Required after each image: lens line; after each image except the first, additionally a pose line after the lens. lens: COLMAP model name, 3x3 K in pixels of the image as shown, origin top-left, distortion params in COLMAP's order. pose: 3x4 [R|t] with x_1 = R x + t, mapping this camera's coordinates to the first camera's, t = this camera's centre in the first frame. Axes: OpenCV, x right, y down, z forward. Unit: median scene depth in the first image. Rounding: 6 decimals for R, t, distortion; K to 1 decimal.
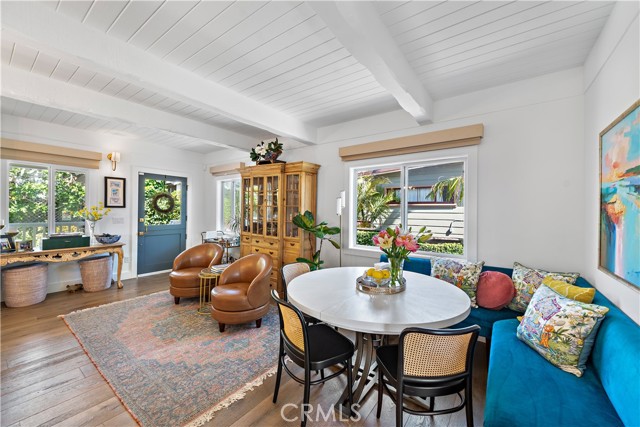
lens RADIAL K [[254.5, 0, 320.0], [0, 254.5, 213.5], [0, 0, 1]] dist [0.011858, -0.000557]
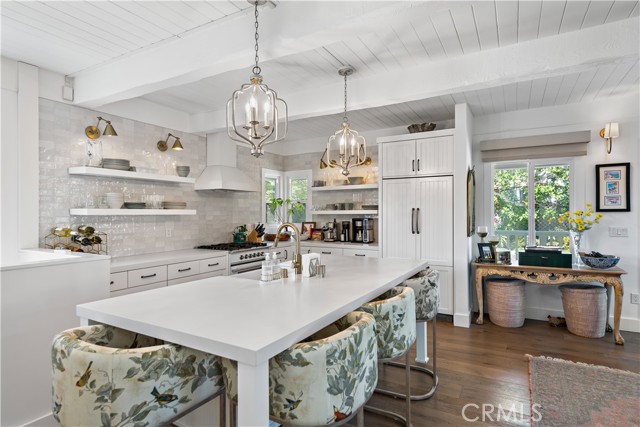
lens RADIAL K [[341.2, 0, 320.0], [0, 341.2, 213.5], [0, 0, 1]] dist [0.015358, -0.000862]
pose [[0.121050, -0.011467, -0.992580, -0.053772], [-0.005642, 0.999909, -0.012240, -0.004846], [0.992630, 0.007082, 0.120974, 0.210528]]
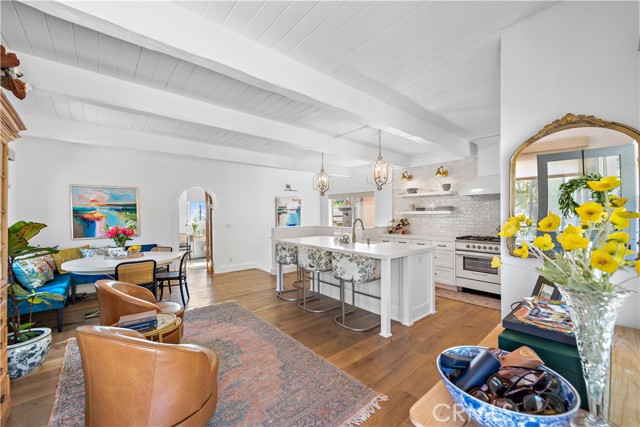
lens RADIAL K [[254.5, 0, 320.0], [0, 254.5, 213.5], [0, 0, 1]] dist [0.011858, -0.000557]
pose [[-0.976030, -0.001168, 0.217634, -0.792431], [0.000839, 0.999958, 0.009128, -0.025419], [-0.217636, 0.009092, -0.975988, 1.283683]]
